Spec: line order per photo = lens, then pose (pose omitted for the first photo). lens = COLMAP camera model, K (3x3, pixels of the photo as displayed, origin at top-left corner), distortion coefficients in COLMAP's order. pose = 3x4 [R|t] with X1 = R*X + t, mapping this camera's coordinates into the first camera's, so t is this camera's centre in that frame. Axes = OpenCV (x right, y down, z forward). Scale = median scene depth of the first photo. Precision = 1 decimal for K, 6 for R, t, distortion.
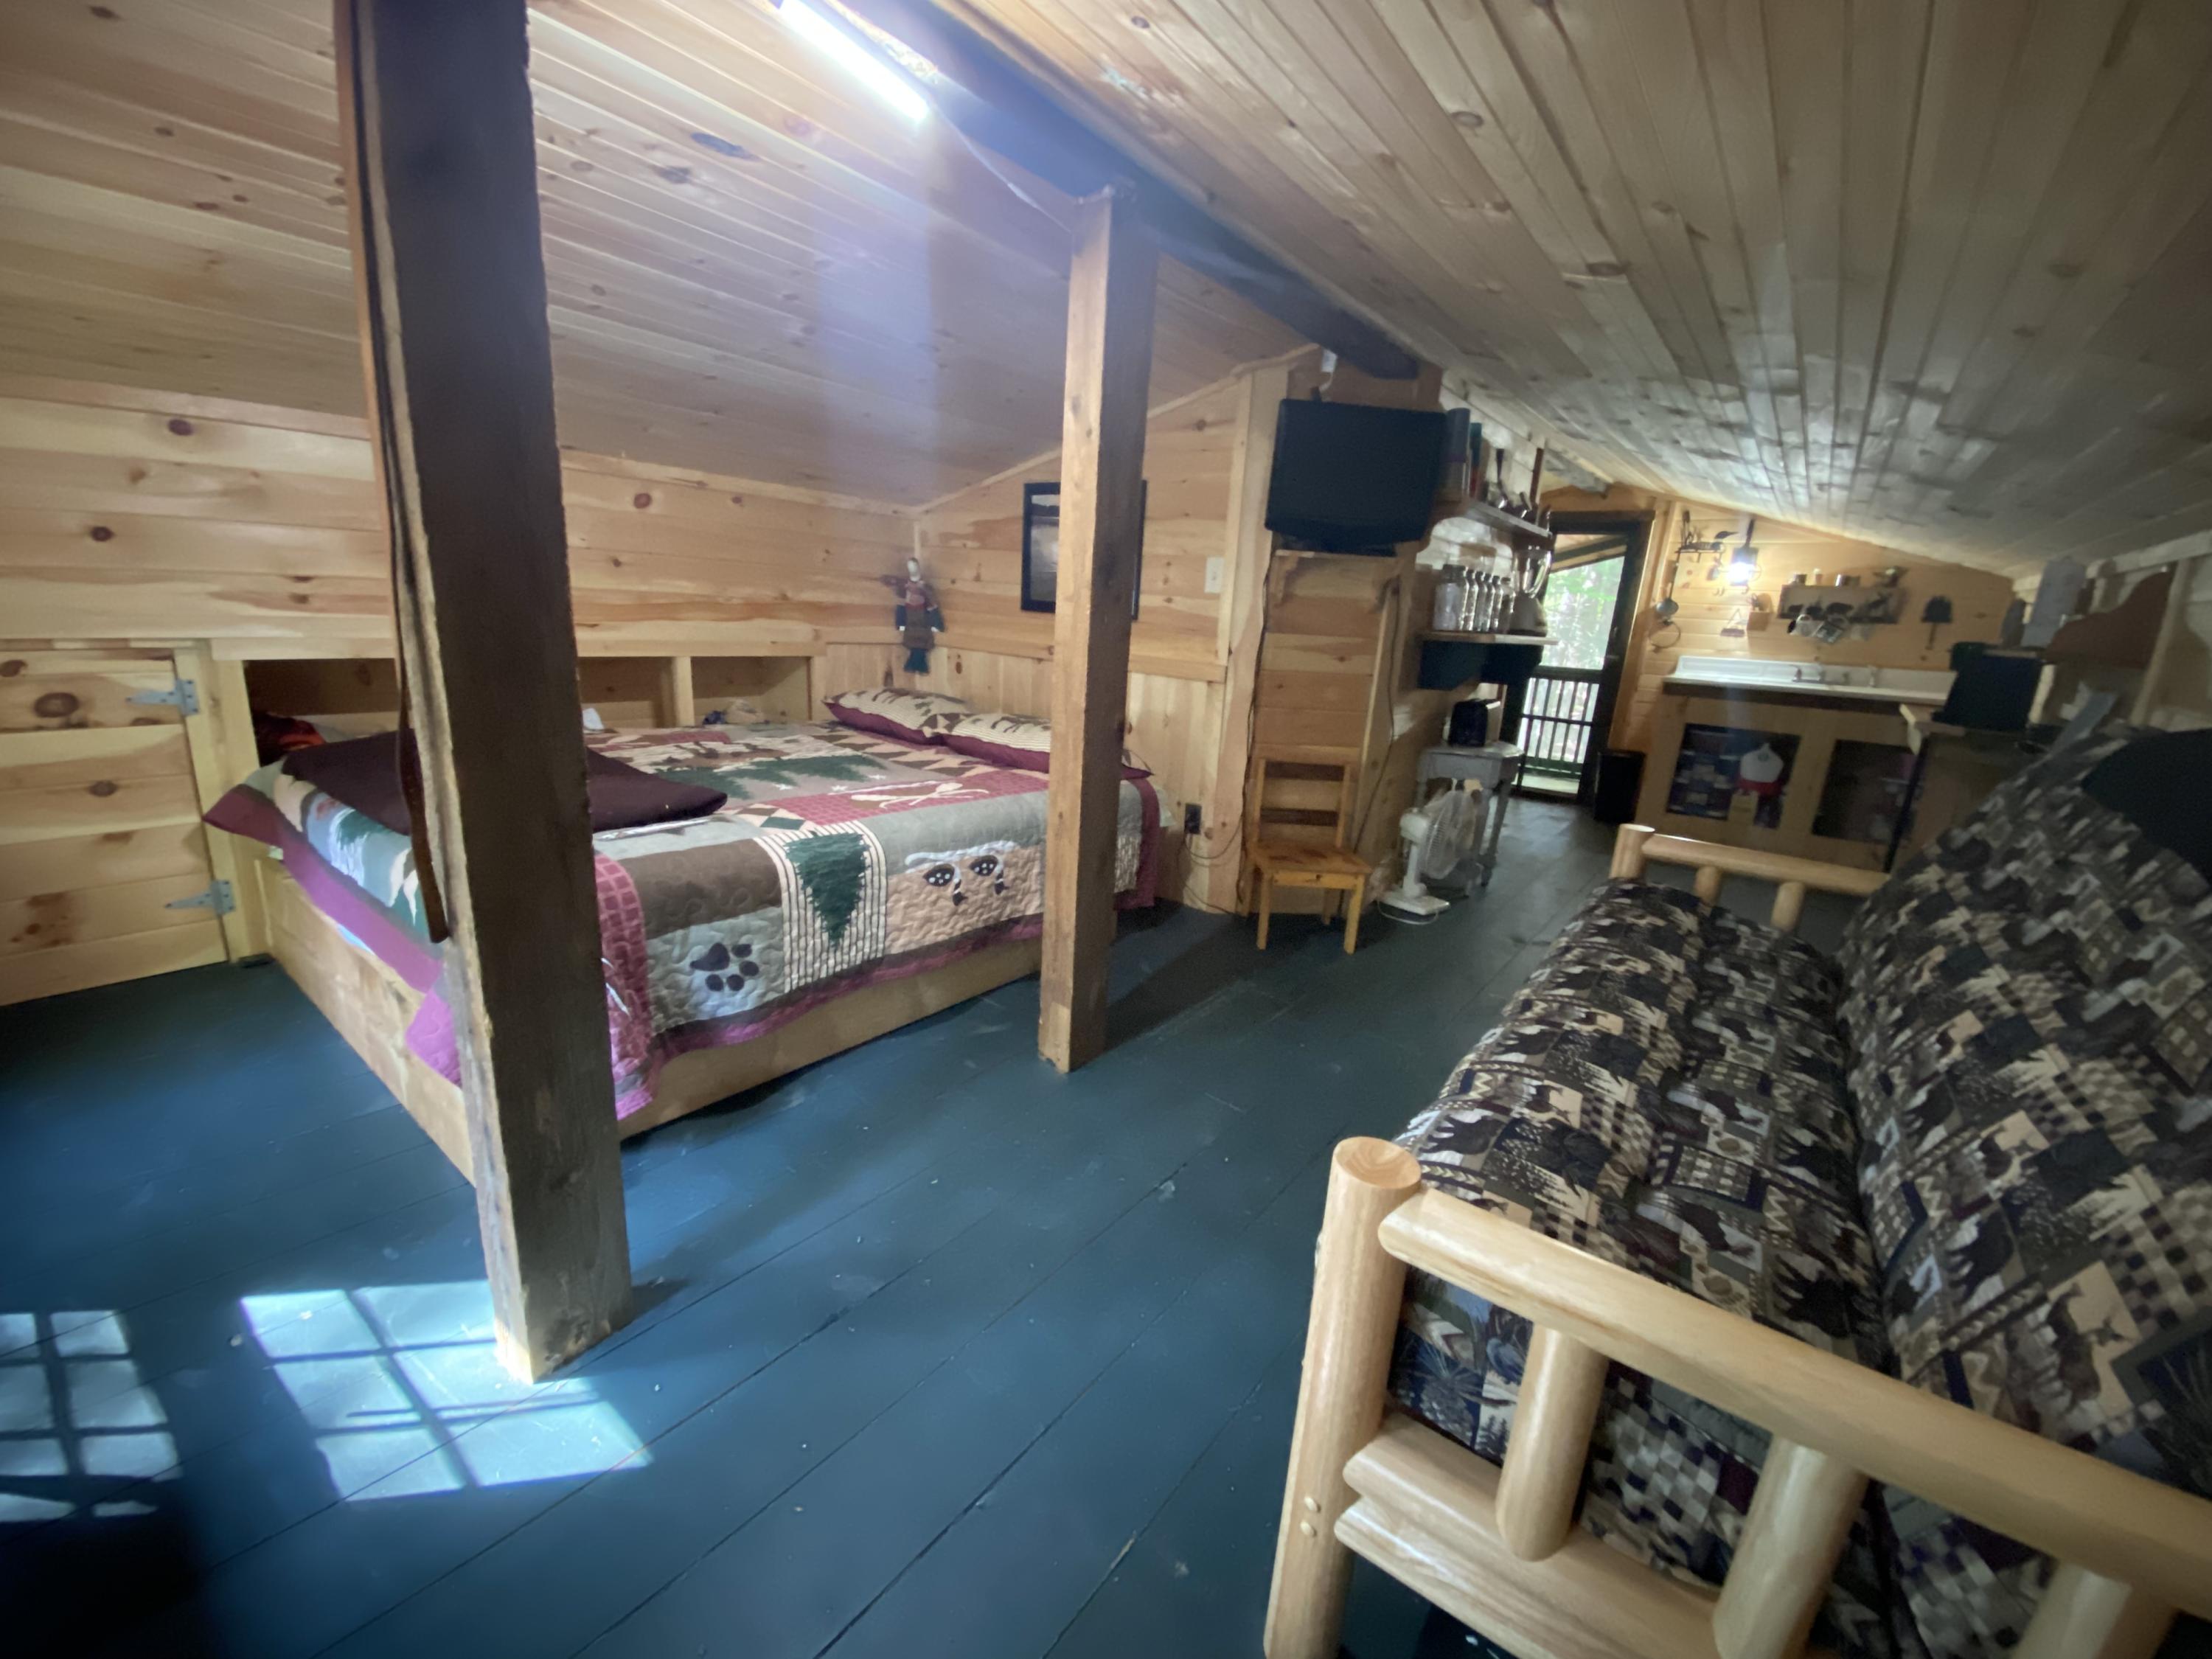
lens RADIAL K [[902.2, 0, 1106.0], [0, 902.2, 829.5], [0, 0, 1]] dist [-0.000172, -0.000036]
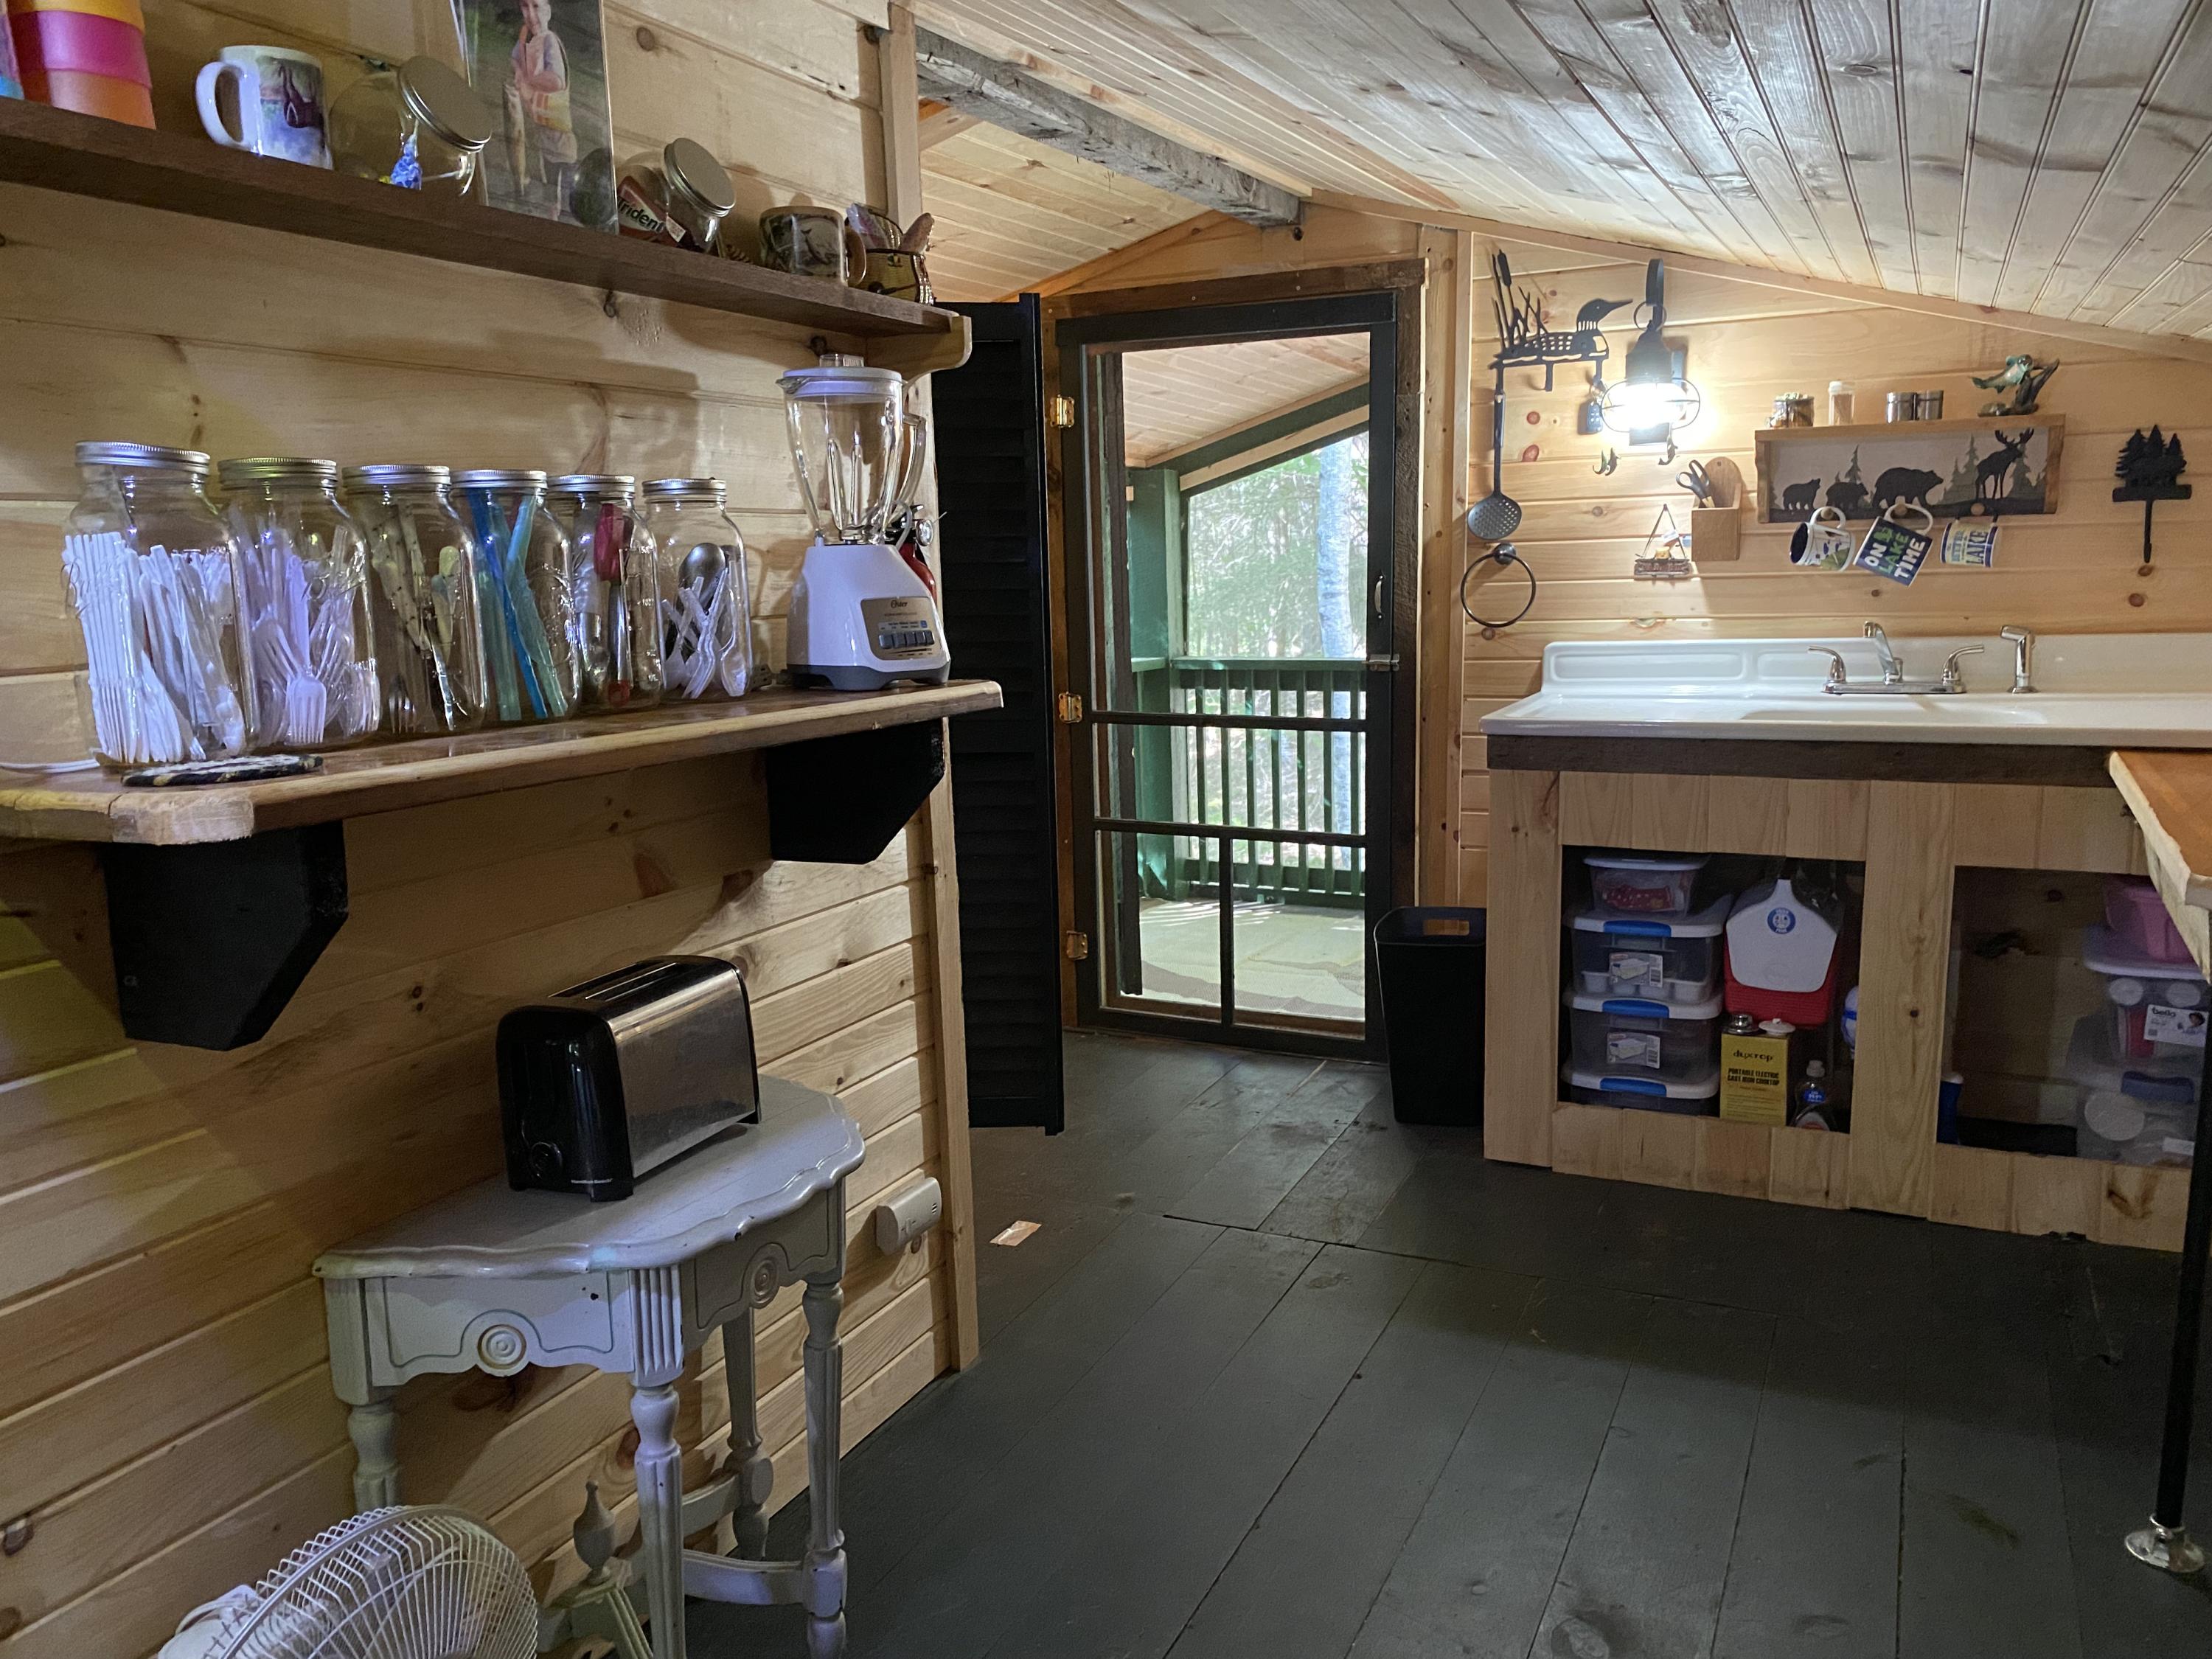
lens RADIAL K [[1666.9, 0, 1106.0], [0, 1666.9, 829.5], [0, 0, 1]] dist [0.004864, 0.001860]
pose [[0.976000, -0.119064, 0.182340, 0.350701], [0.132449, 0.989183, -0.063035, -0.105035], [-0.172862, 0.085672, 0.981213, 0.399547]]
